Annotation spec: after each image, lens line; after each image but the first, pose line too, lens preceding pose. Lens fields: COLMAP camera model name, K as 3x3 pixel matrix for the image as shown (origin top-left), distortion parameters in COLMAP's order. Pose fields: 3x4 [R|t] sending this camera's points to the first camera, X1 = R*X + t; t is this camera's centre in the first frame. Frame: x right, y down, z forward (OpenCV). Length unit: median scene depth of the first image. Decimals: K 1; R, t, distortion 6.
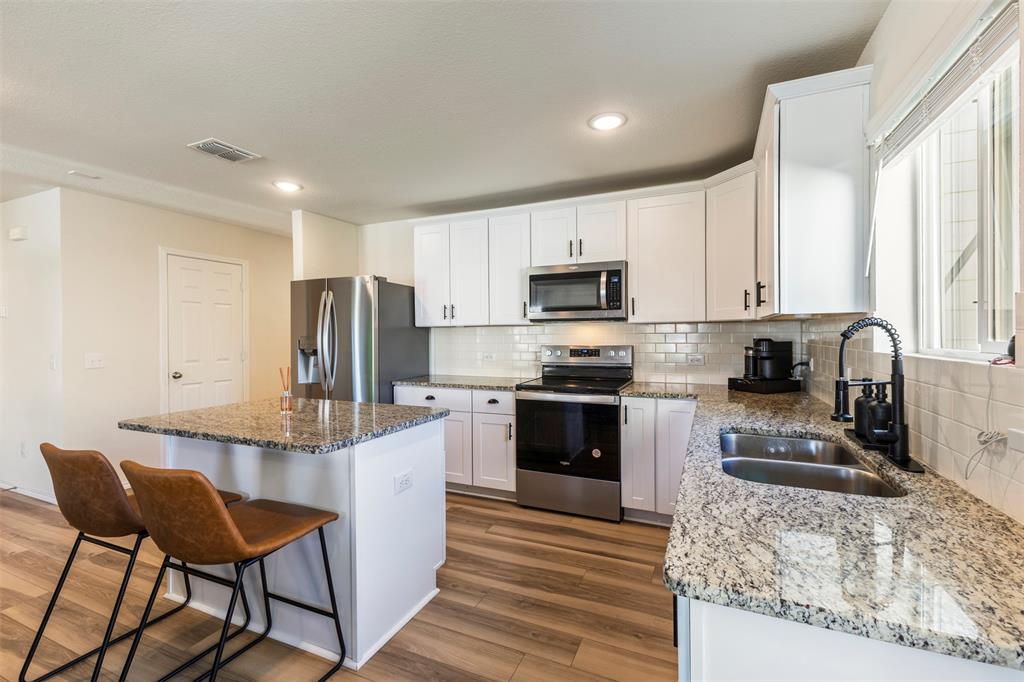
lens RADIAL K [[443.8, 0, 510.2], [0, 443.8, 336.8], [0, 0, 1]] dist [0.011450, -0.000207]
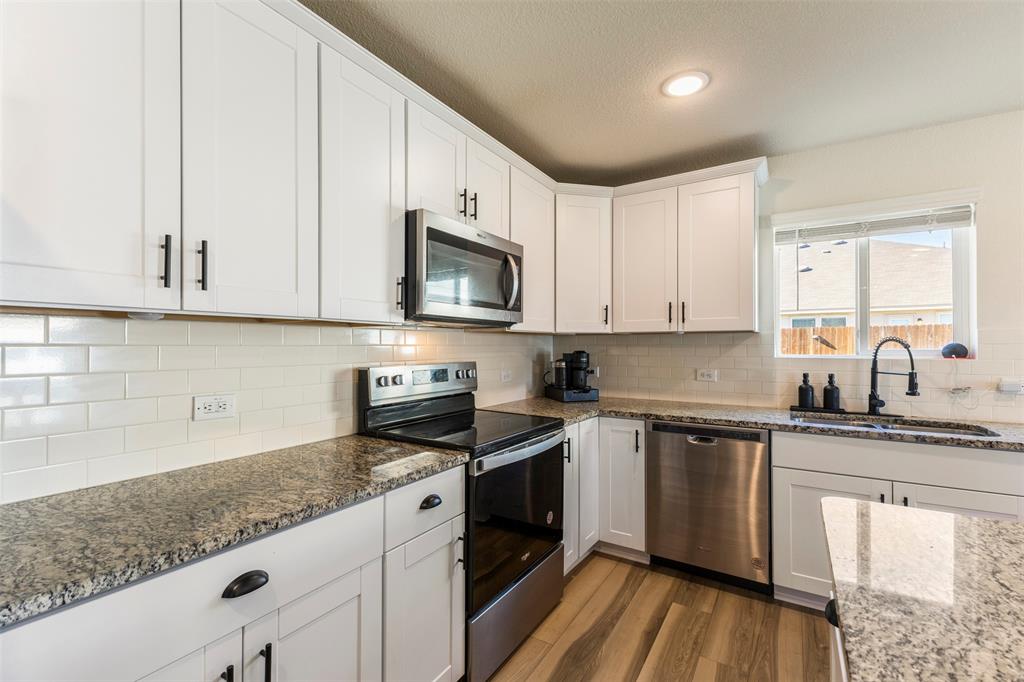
lens RADIAL K [[443.8, 0, 513.5], [0, 443.8, 344.5], [0, 0, 1]] dist [0.011450, -0.000207]
pose [[0.134664, 0.011048, 0.990830, -0.455033], [0.002144, 0.999932, -0.011441, -0.000217], [-0.990889, 0.003665, 0.134631, 0.872562]]
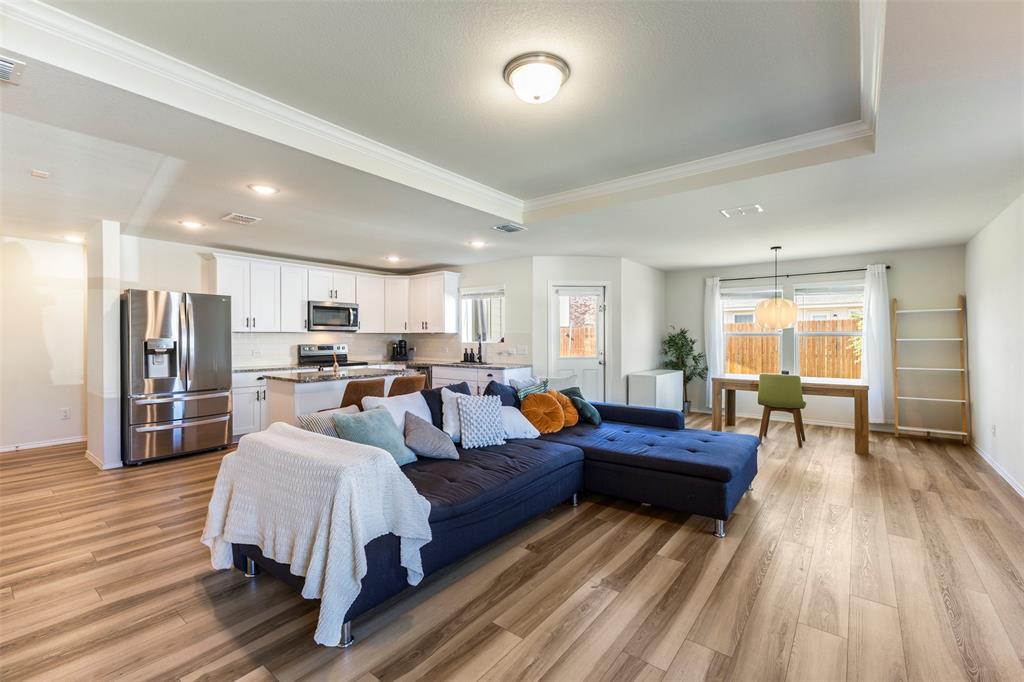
lens RADIAL K [[443.8, 0, 511.4], [0, 443.8, 336.3], [0, 0, 1]] dist [0.011450, -0.000207]
pose [[0.244279, 0.011499, 0.969637, -1.584353], [0.001634, 0.999923, -0.012270, 0.011740], [-0.969704, 0.004581, 0.244241, -0.239608]]
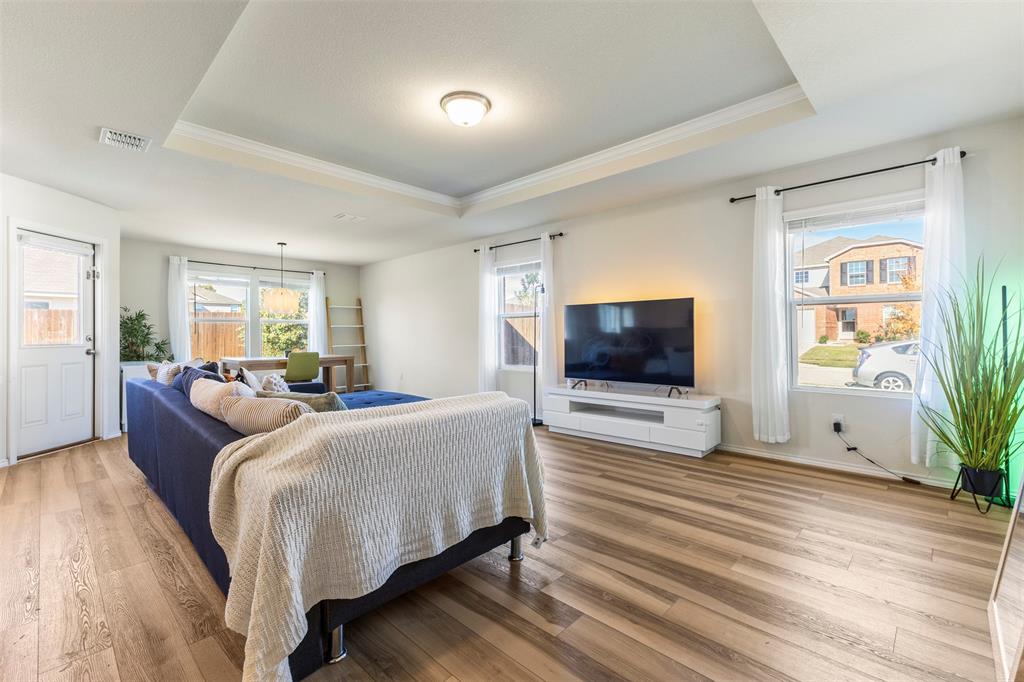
lens RADIAL K [[443.8, 0, 515.8], [0, 443.8, 330.8], [0, 0, 1]] dist [0.011450, -0.000207]
pose [[-0.943618, 0.015048, 0.330694, -1.302986], [0.012593, 0.999875, -0.009563, 0.067320], [-0.330796, -0.004860, -0.943690, 0.710681]]
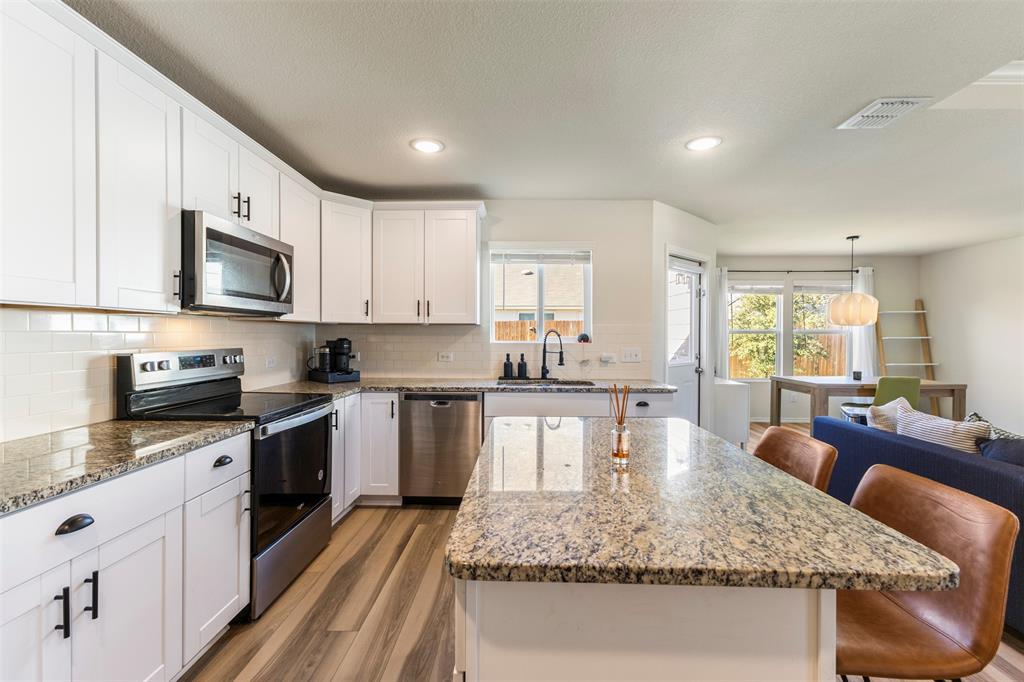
lens RADIAL K [[443.8, 0, 513.8], [0, 443.8, 339.5], [0, 0, 1]] dist [0.011450, -0.000207]
pose [[-0.392405, -0.002675, 0.919788, -0.655601], [0.001821, 0.999992, 0.003686, 0.002468], [-0.919791, 0.003121, -0.392397, 0.901092]]
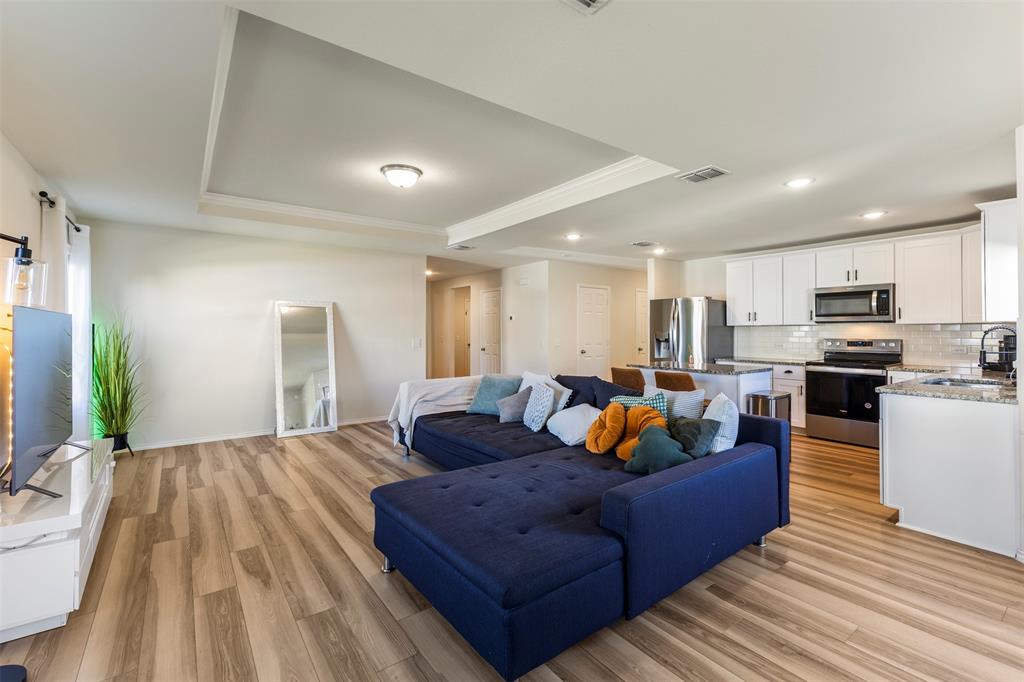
lens RADIAL K [[443.8, 0, 509.7], [0, 443.8, 327.1], [0, 0, 1]] dist [0.011450, -0.000207]
pose [[0.870044, 0.001844, -0.492971, -0.123894], [-0.006465, 0.999950, -0.007671, -0.000393], [0.492932, 0.009861, 0.870012, -0.949470]]
